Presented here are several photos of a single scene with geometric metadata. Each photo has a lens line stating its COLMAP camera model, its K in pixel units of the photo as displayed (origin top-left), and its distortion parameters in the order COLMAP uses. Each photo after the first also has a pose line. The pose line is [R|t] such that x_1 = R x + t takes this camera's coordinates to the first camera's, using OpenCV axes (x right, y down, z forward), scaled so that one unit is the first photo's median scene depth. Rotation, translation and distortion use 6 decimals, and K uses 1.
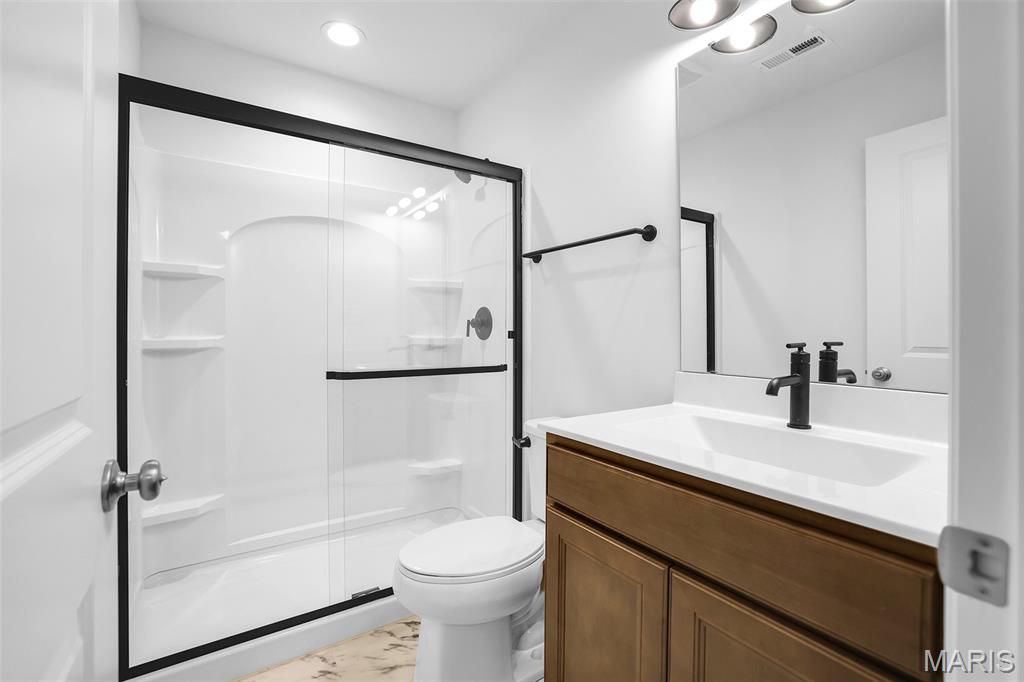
lens RADIAL K [[456.3, 0, 511.6], [0, 456.3, 335.5], [0, 0, 1]] dist [-0.012234, 0.001035]
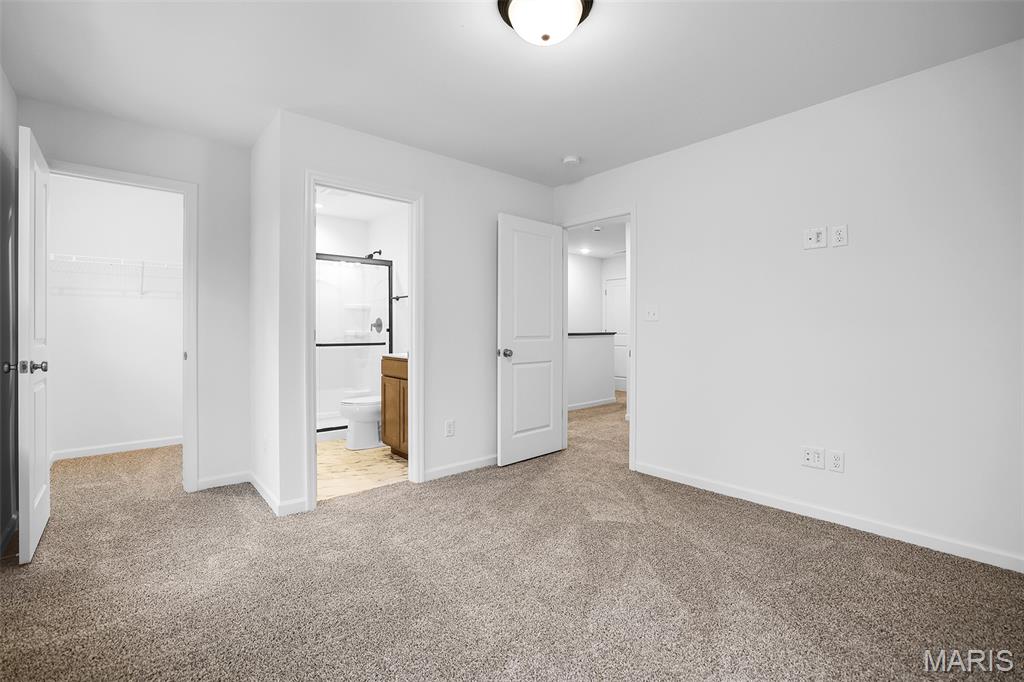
lens RADIAL K [[456.3, 0, 511.8], [0, 456.3, 338.5], [0, 0, 1]] dist [-0.012234, 0.001035]
pose [[0.993775, -0.008741, 0.111061, 0.370274], [0.006269, 0.999725, 0.022579, -0.008624], [-0.111228, -0.021742, 0.993557, -1.432008]]
